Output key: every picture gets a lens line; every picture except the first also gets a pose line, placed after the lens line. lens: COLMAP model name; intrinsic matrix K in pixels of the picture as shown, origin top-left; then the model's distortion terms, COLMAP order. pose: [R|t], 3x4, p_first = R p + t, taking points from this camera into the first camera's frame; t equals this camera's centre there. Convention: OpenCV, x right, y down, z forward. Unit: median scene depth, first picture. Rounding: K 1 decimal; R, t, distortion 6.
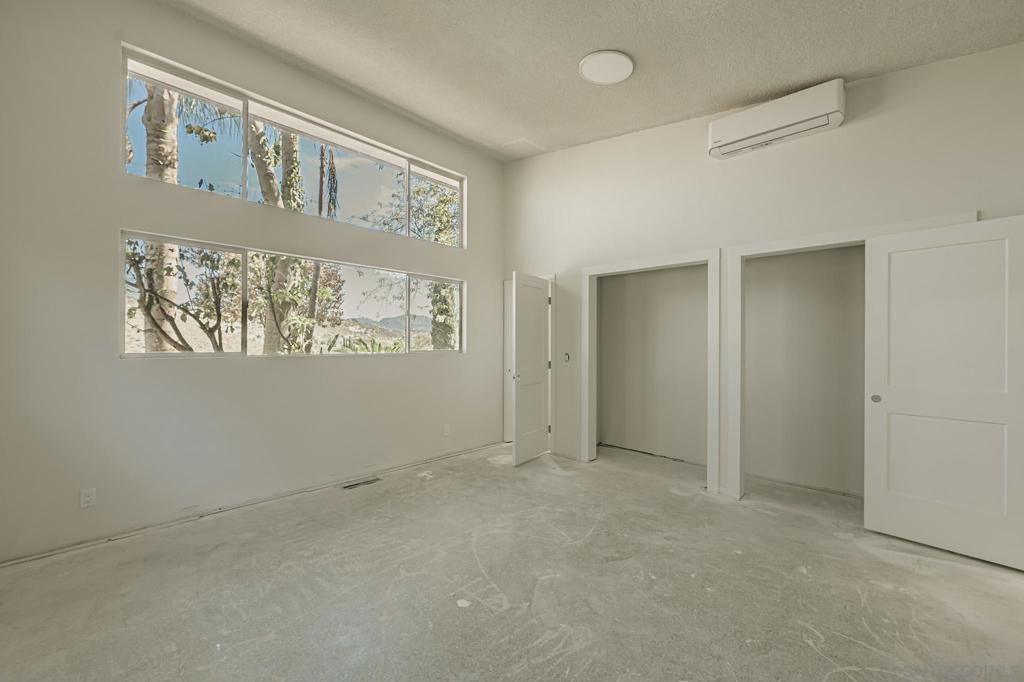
lens RADIAL K [[428.0, 0, 507.0], [0, 428.0, 341.7], [0, 0, 1]] dist [-0.025675, -0.000442]
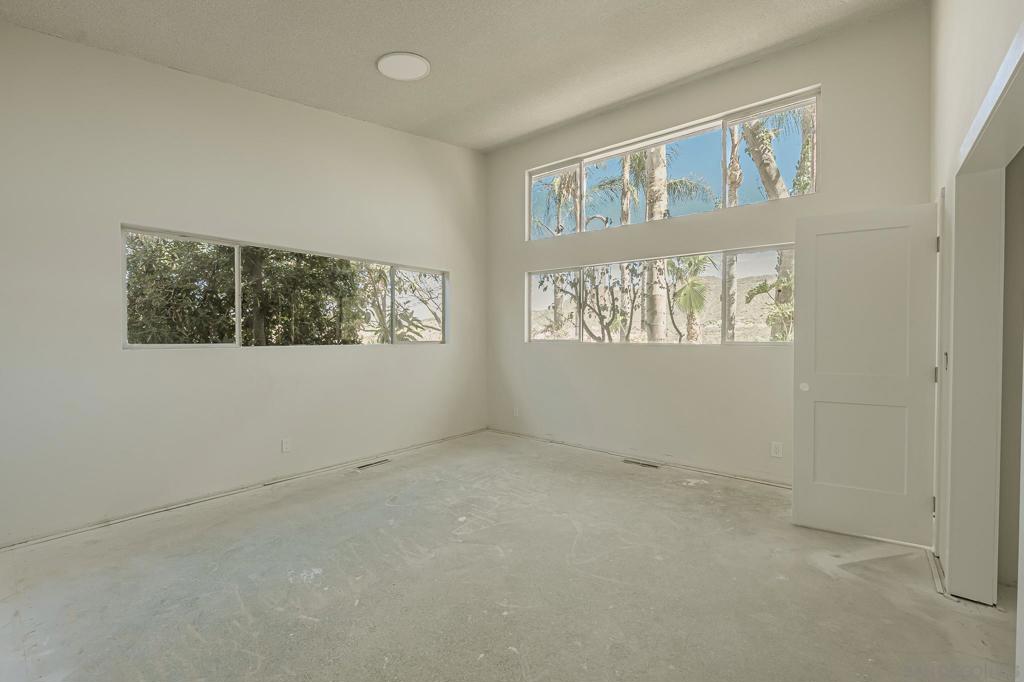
lens RADIAL K [[428.0, 0, 507.0], [0, 428.0, 338.8], [0, 0, 1]] dist [-0.025675, -0.000442]
pose [[0.056808, 0.013206, -0.998298, 0.720520], [-0.001227, 0.999913, 0.013158, -0.004725], [0.998384, 0.000477, 0.056820, 0.579050]]
